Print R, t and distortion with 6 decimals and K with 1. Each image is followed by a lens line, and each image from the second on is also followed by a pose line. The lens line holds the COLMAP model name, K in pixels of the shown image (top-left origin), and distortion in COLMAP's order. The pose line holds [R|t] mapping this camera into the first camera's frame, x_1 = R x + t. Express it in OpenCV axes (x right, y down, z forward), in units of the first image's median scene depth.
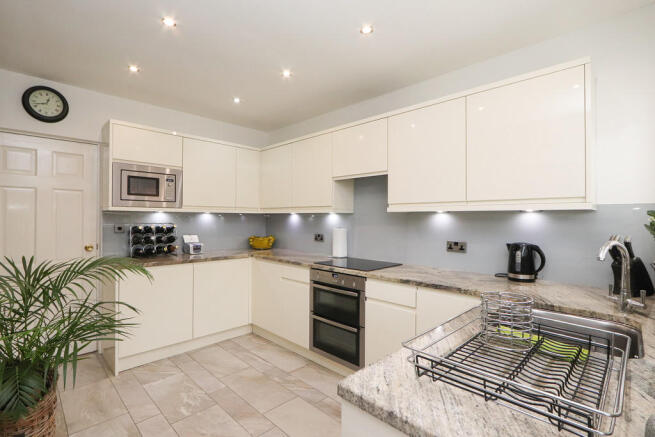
lens RADIAL K [[305.7, 0, 327.5], [0, 305.7, 218.5], [0, 0, 1]] dist [0.000093, -0.000110]
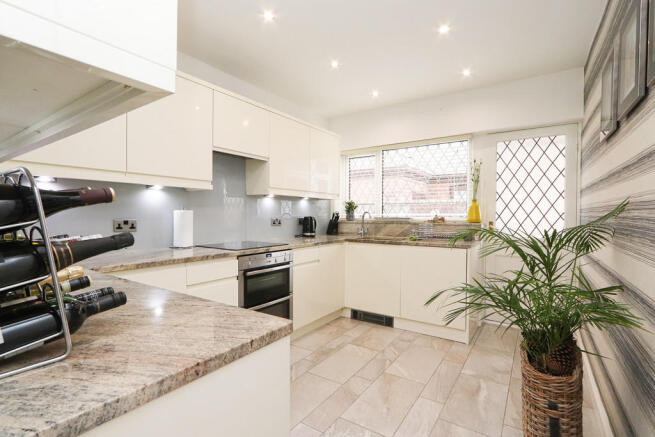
lens RADIAL K [[305.7, 0, 327.5], [0, 305.7, 218.5], [0, 0, 1]] dist [0.000093, -0.000110]
pose [[-0.199519, -0.010404, 0.979839, -1.002429], [-0.005097, 0.999941, 0.009580, 0.060273], [-0.979881, -0.003082, -0.199560, 1.048854]]
